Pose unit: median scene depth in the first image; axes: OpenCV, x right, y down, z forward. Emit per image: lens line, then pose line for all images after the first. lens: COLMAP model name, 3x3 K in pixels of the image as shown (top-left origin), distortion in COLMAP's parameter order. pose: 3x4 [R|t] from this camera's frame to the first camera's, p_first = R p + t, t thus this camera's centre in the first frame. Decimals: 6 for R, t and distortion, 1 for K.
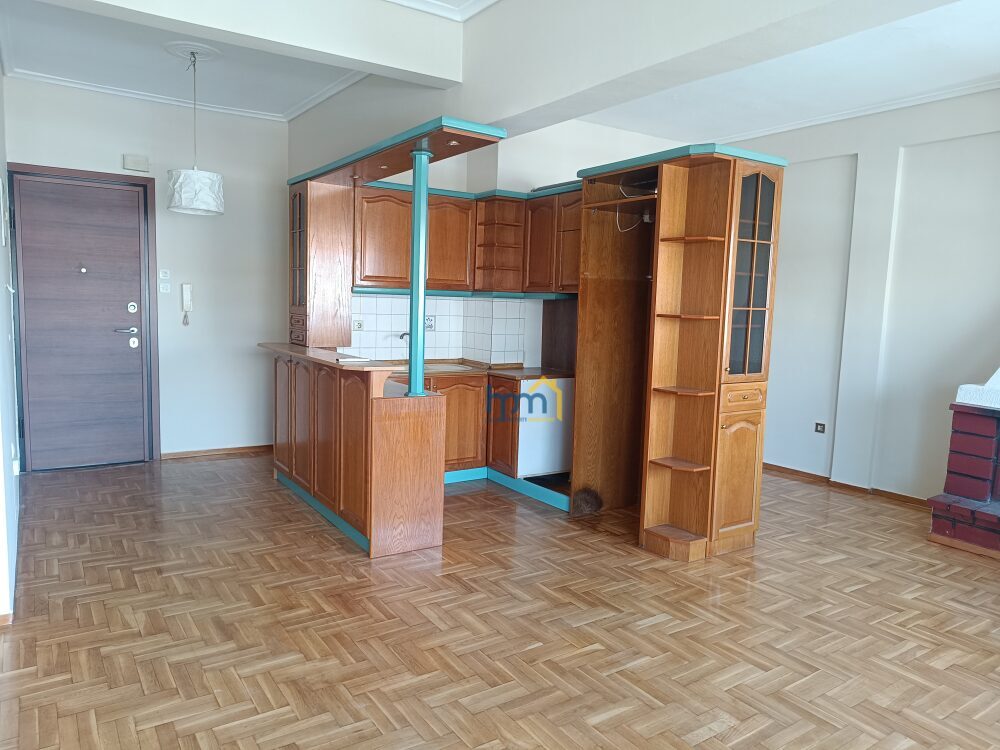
lens RADIAL K [[686.1, 0, 493.0], [0, 686.1, 373.7], [0, 0, 1]] dist [0.033622, -0.038064]
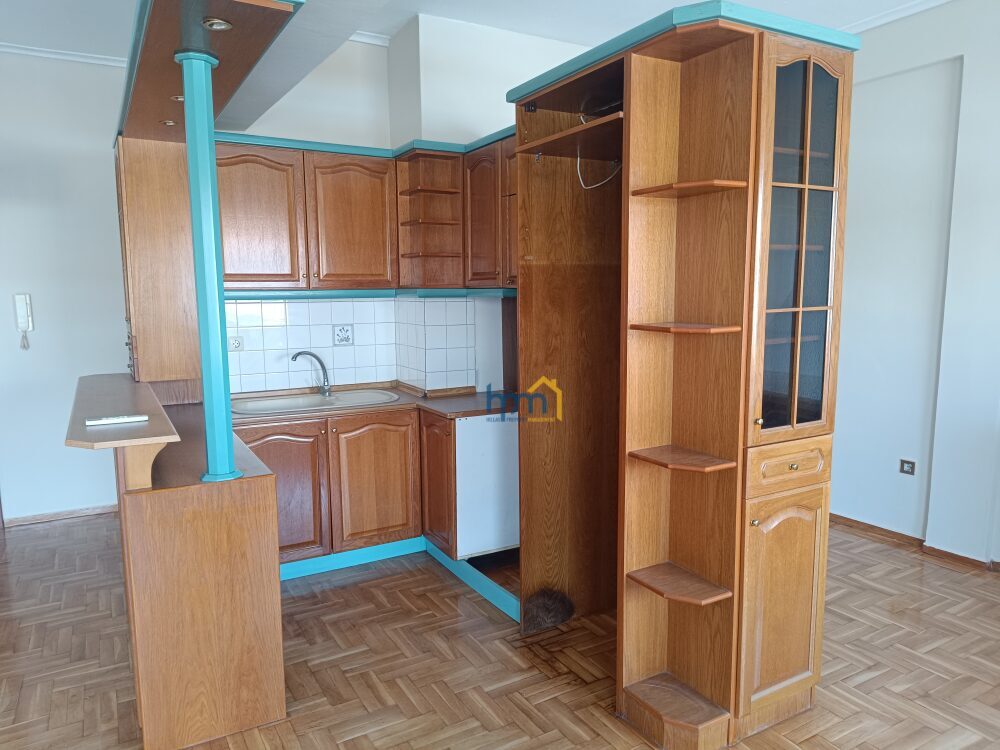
lens RADIAL K [[686.1, 0, 490.9], [0, 686.1, 378.5], [0, 0, 1]] dist [0.033622, -0.038064]
pose [[0.997208, -0.030947, -0.067958, 0.155756], [0.032715, 0.999150, 0.025071, -0.058406], [0.067125, -0.027224, 0.997373, 0.409585]]
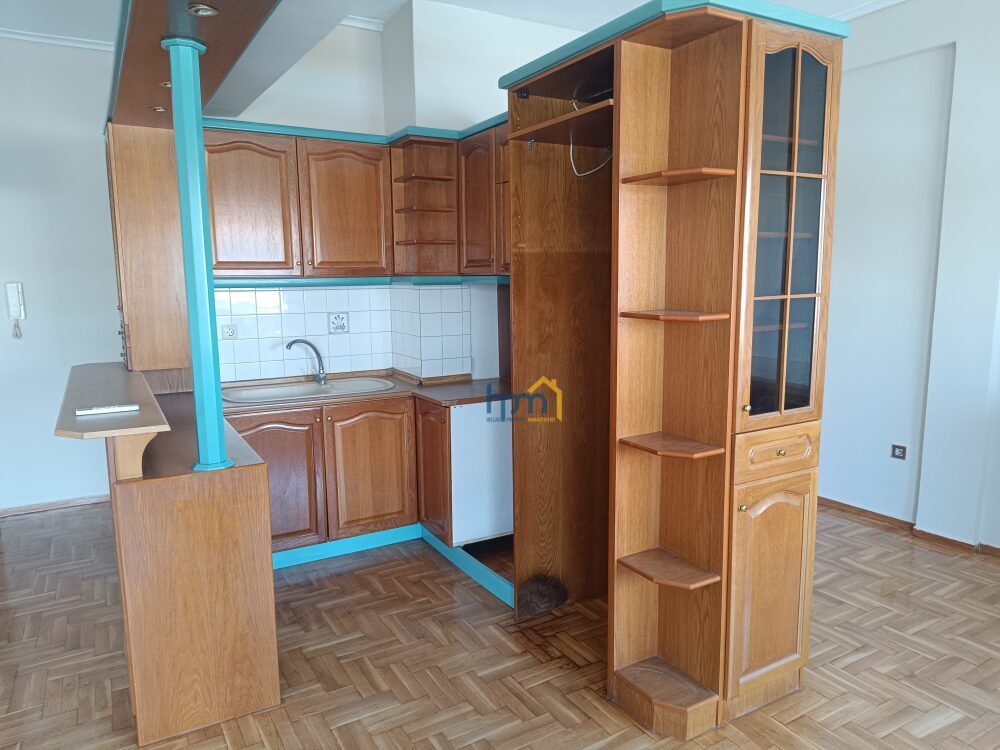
lens RADIAL K [[686.1, 0, 501.2], [0, 686.1, 376.7], [0, 0, 1]] dist [0.033622, -0.038064]
pose [[0.997867, -0.033617, -0.055950, 0.164484], [0.036009, 0.998455, 0.042312, -0.059266], [0.054442, -0.044237, 0.997537, 0.408398]]
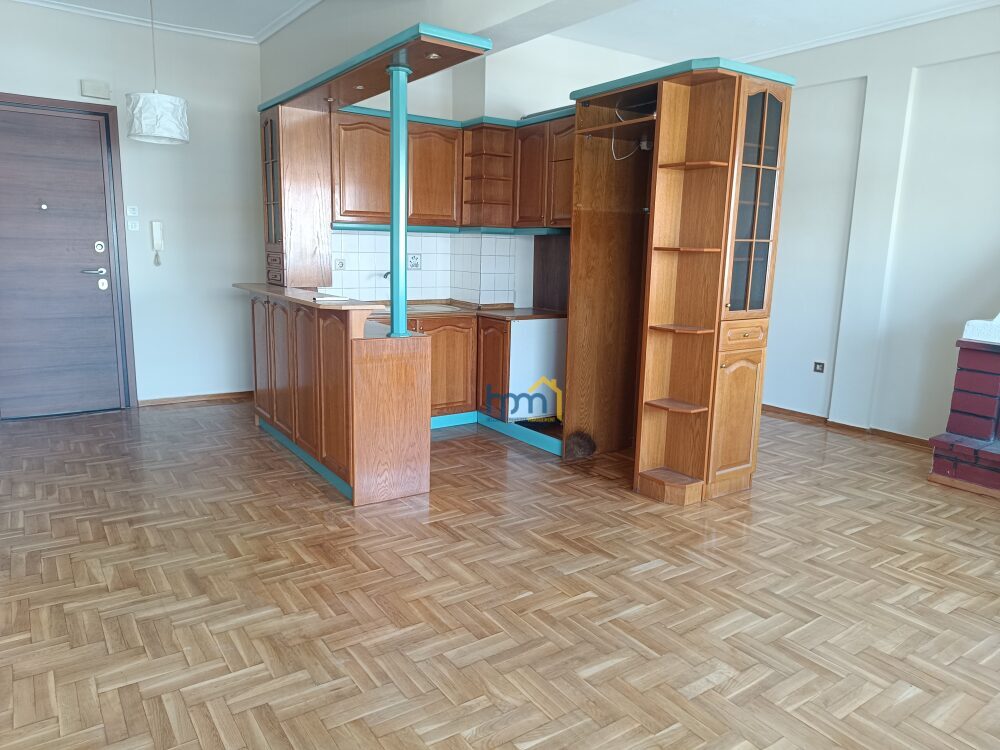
lens RADIAL K [[686.1, 0, 498.4], [0, 686.1, 372.3], [0, 0, 1]] dist [0.033622, -0.038064]
pose [[0.999830, -0.009499, 0.015827, 0.008819], [0.008247, 0.996969, 0.077360, 0.009047], [-0.016514, -0.077216, 0.996878, 0.052352]]
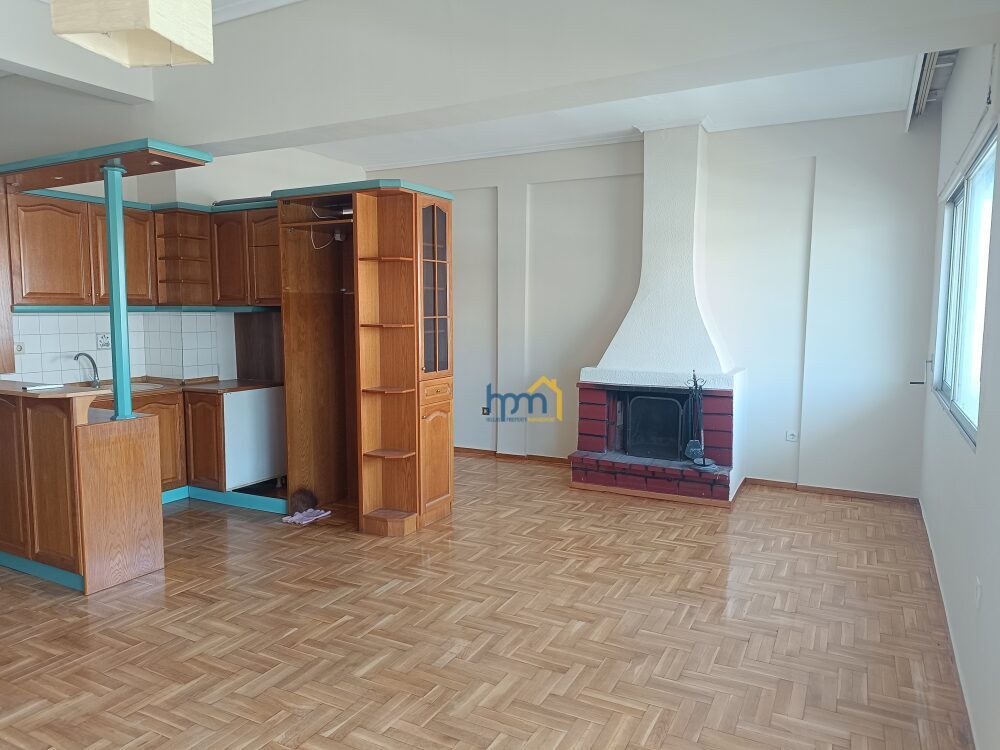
lens RADIAL K [[686.1, 0, 497.0], [0, 686.1, 371.8], [0, 0, 1]] dist [0.033622, -0.038064]
pose [[0.878985, -0.072738, 0.471269, -0.100692], [0.075574, 0.997056, 0.012933, -0.006291], [-0.470822, 0.024248, 0.881895, -0.099904]]
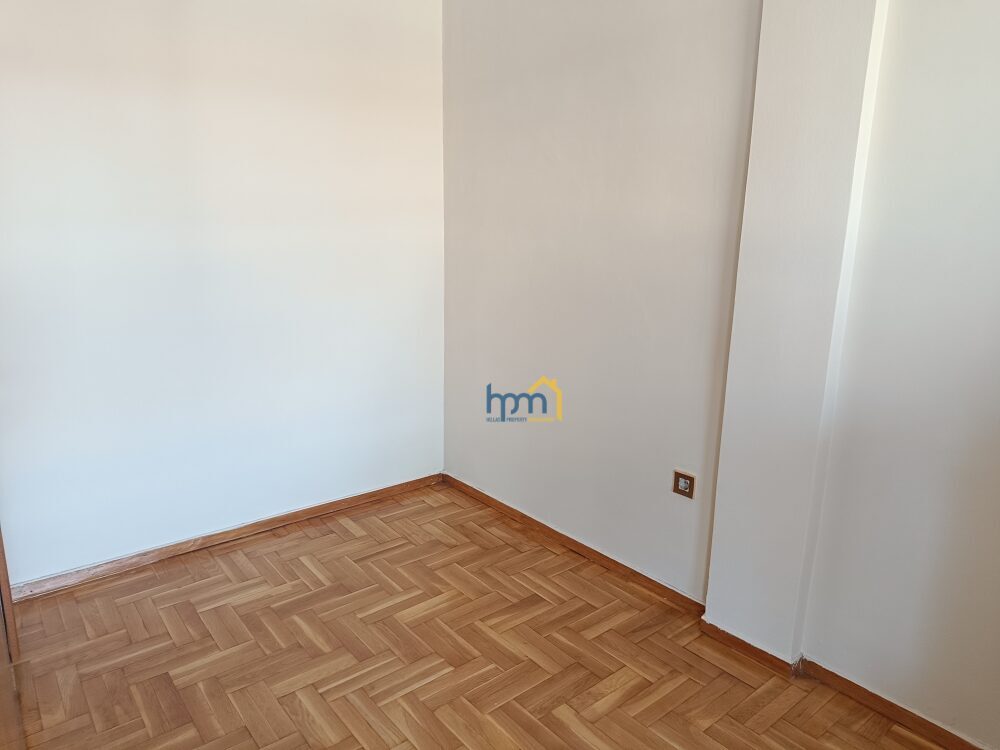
lens RADIAL K [[686.1, 0, 508.5], [0, 686.1, 371.4], [0, 0, 1]] dist [0.033622, -0.038064]
pose [[0.994797, -0.036136, 0.095250, 0.480206], [0.024055, 0.991858, 0.125056, -0.057543], [-0.098994, -0.122114, 0.987567, 0.886906]]
